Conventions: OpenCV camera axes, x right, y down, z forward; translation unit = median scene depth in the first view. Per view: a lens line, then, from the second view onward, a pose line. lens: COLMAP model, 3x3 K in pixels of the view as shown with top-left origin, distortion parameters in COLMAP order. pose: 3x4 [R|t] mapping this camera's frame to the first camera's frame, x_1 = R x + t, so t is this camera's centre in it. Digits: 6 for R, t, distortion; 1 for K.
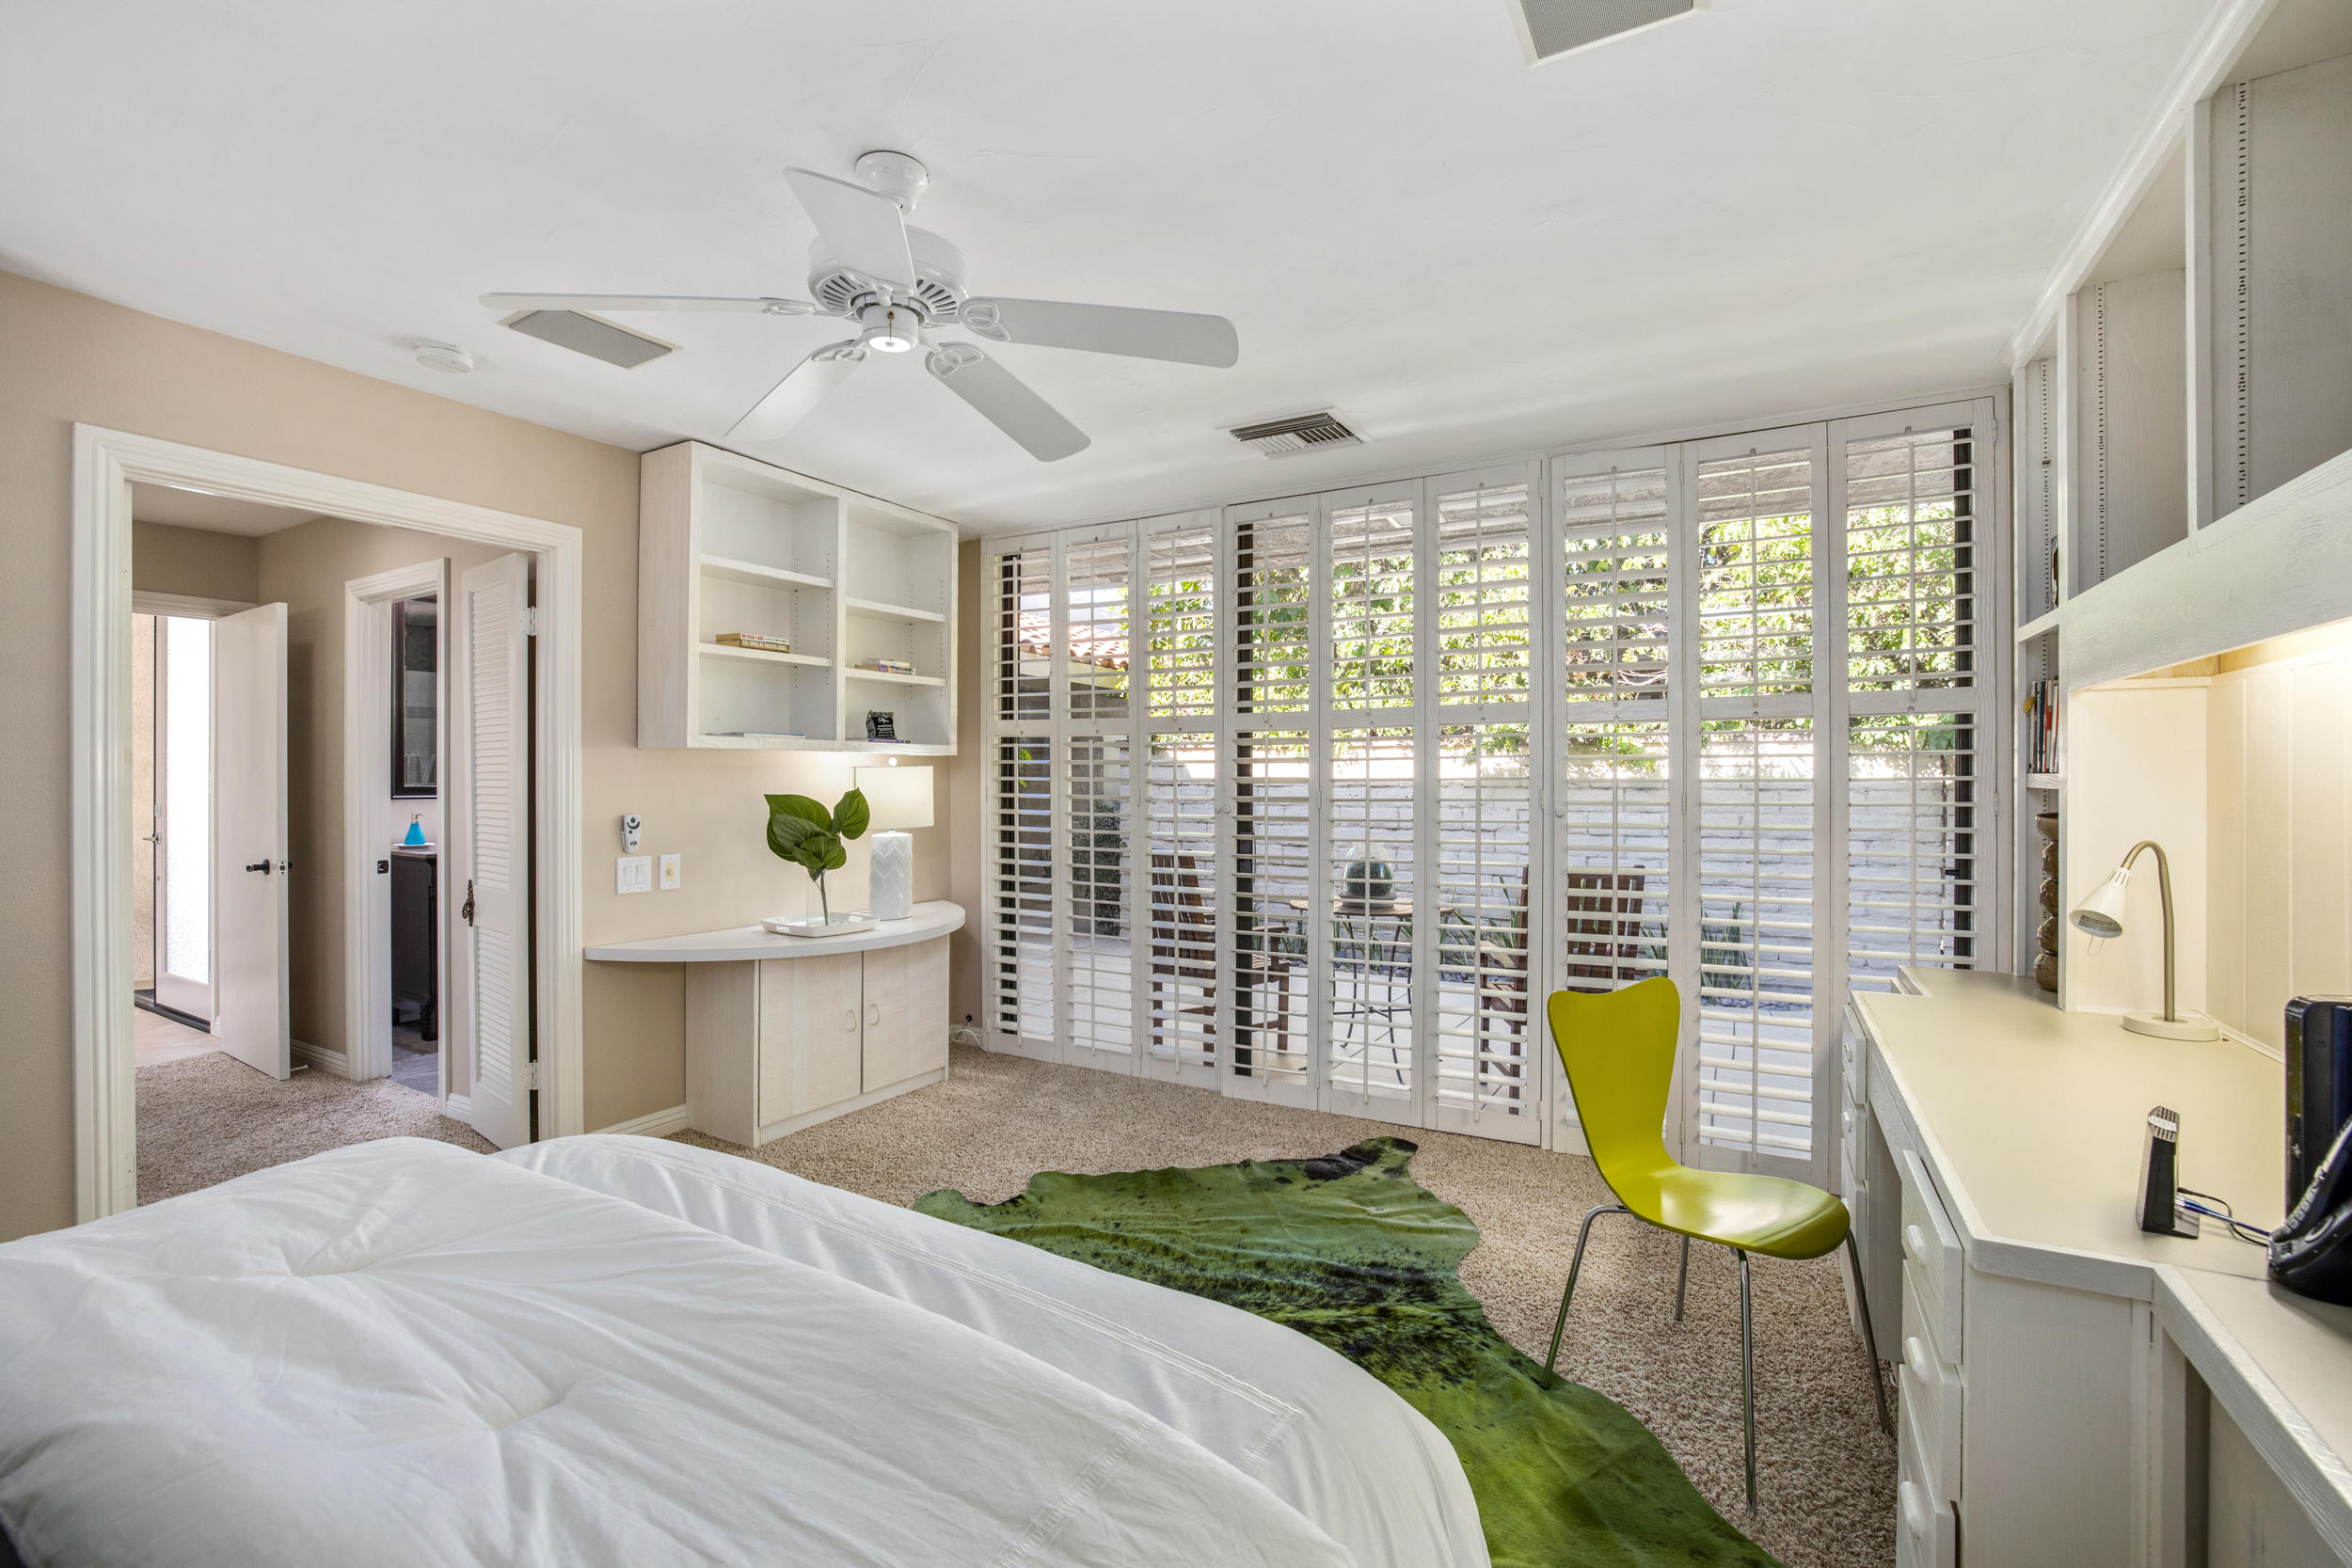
lens RADIAL K [[1007.5, 0, 1177.8], [0, 1007.5, 771.5], [0, 0, 1]] dist [-0.039734, 0.009609]
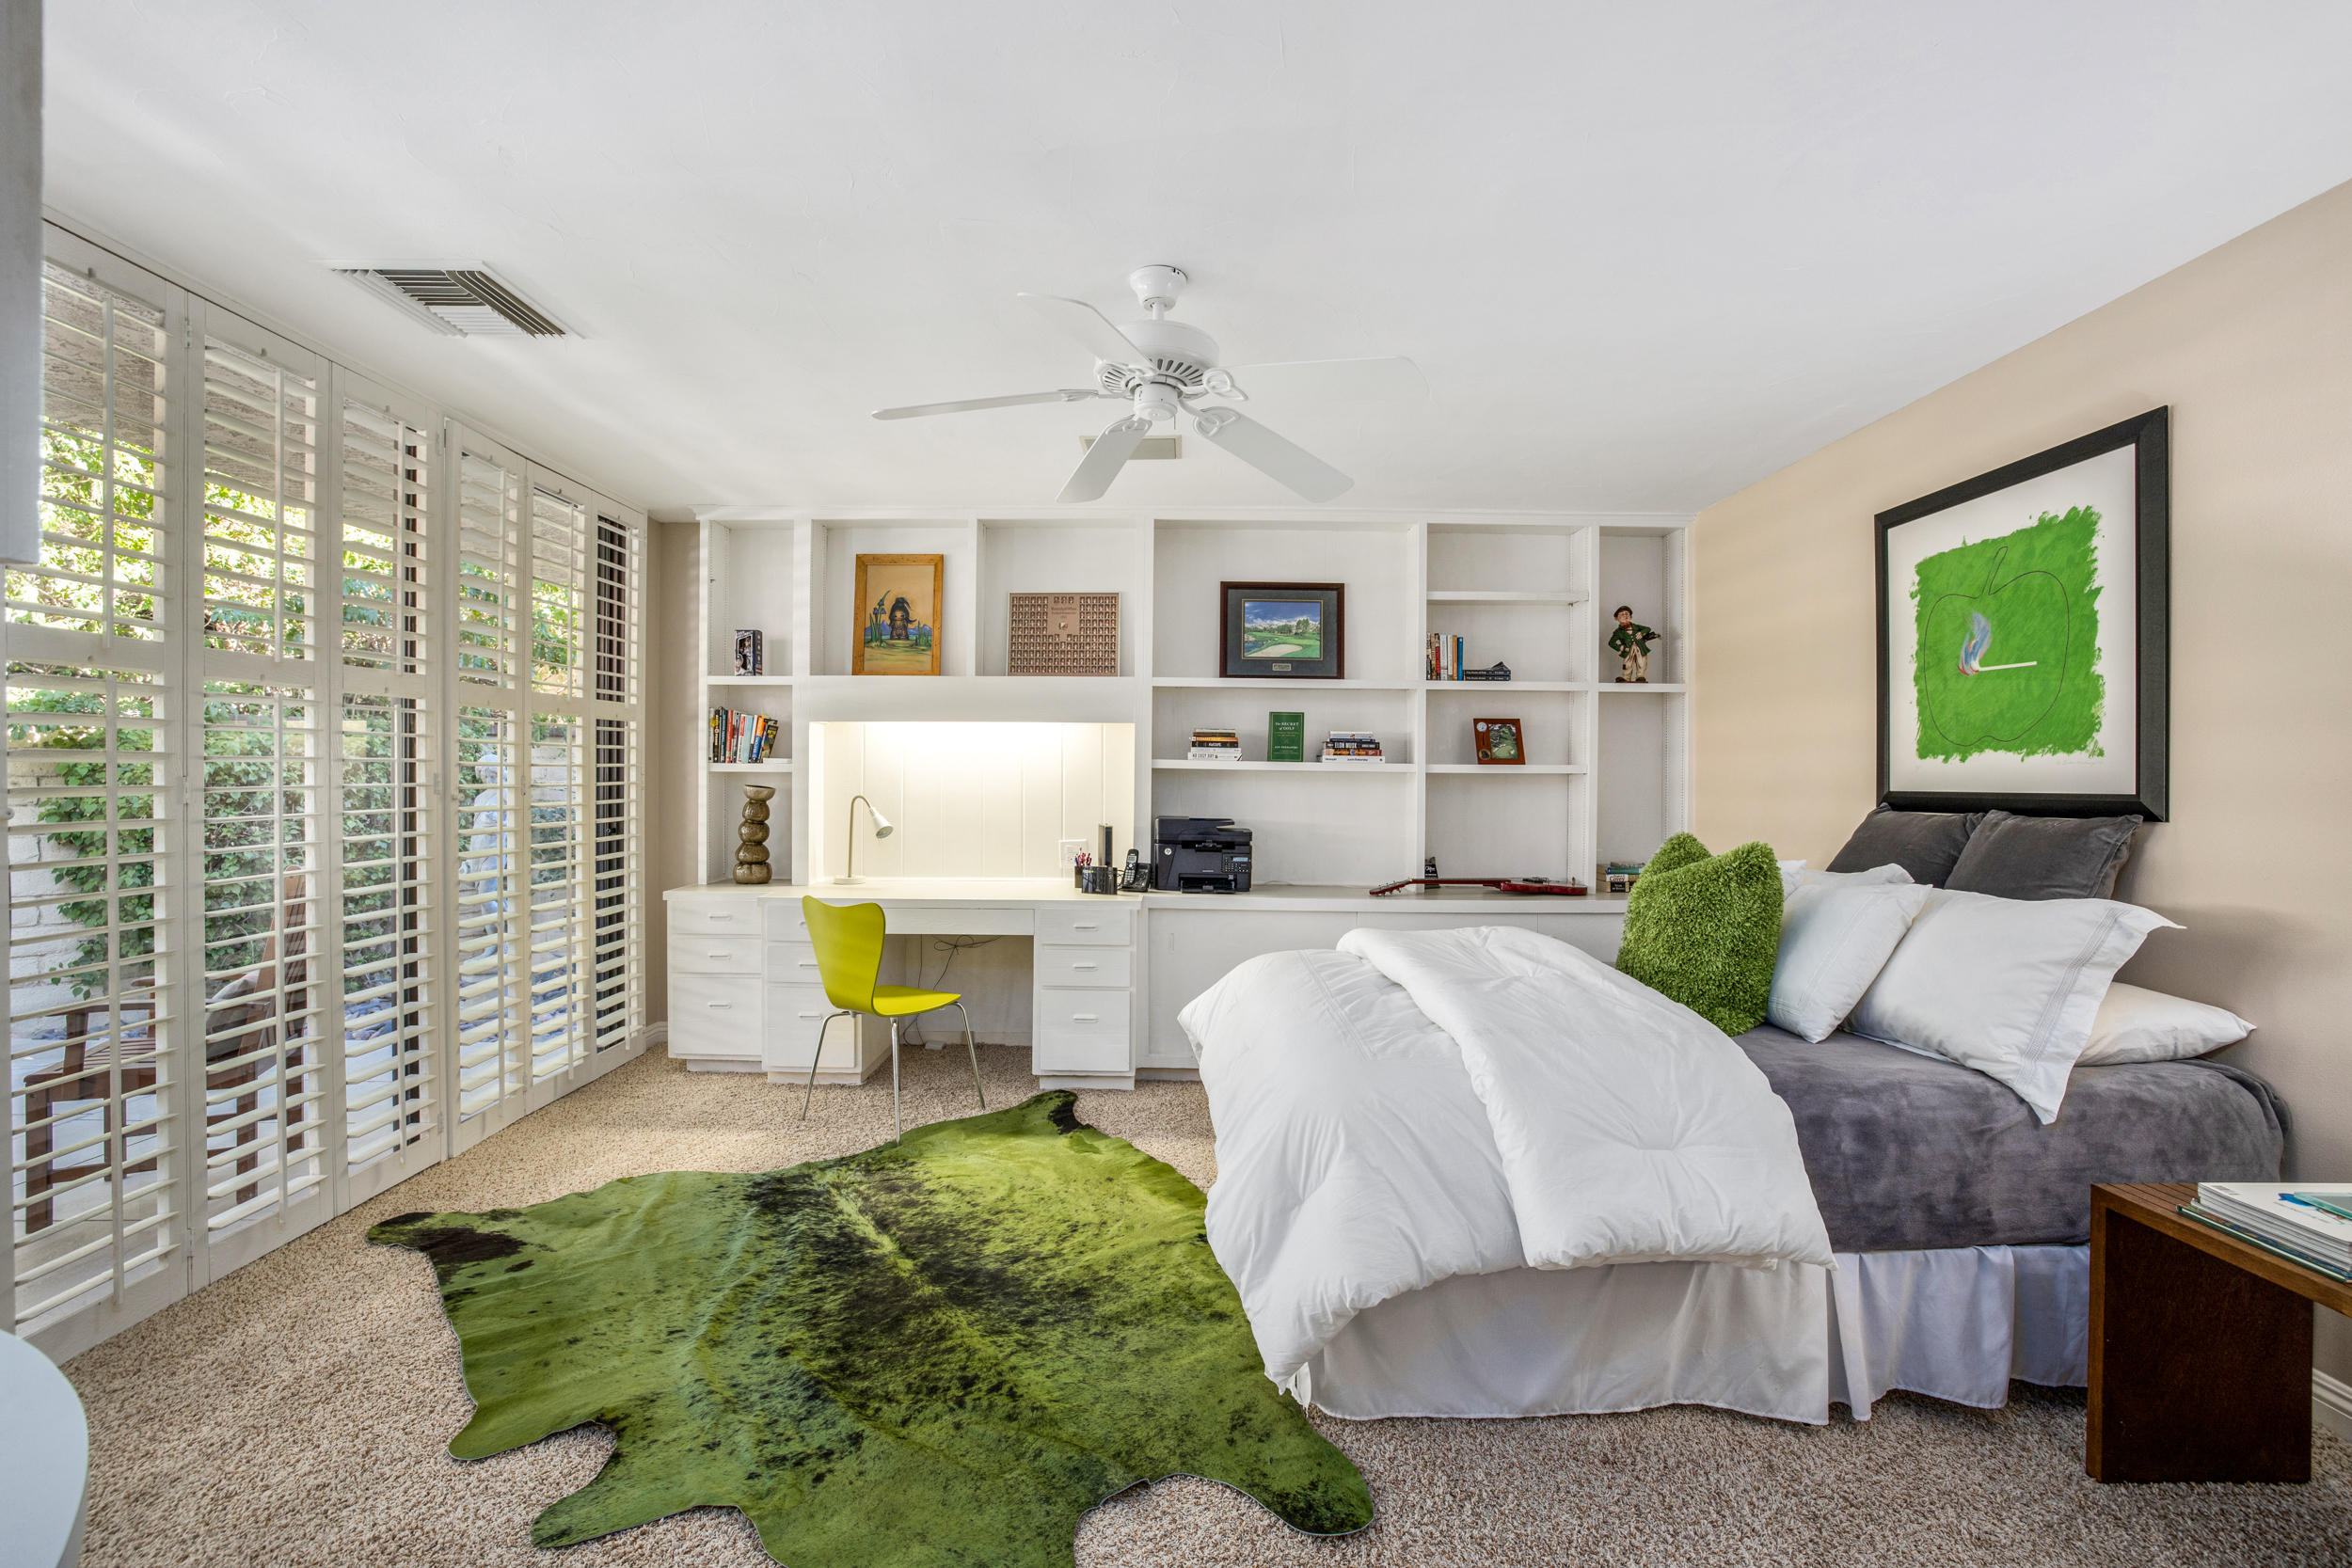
lens RADIAL K [[1007.5, 0, 1181.7], [0, 1007.5, 777.6], [0, 0, 1]] dist [-0.039734, 0.009609]
pose [[-0.489405, -0.018761, 0.871855, -0.835733], [-0.021881, 0.999718, 0.009229, -0.003329], [-0.871782, -0.014561, -0.489677, 0.930281]]
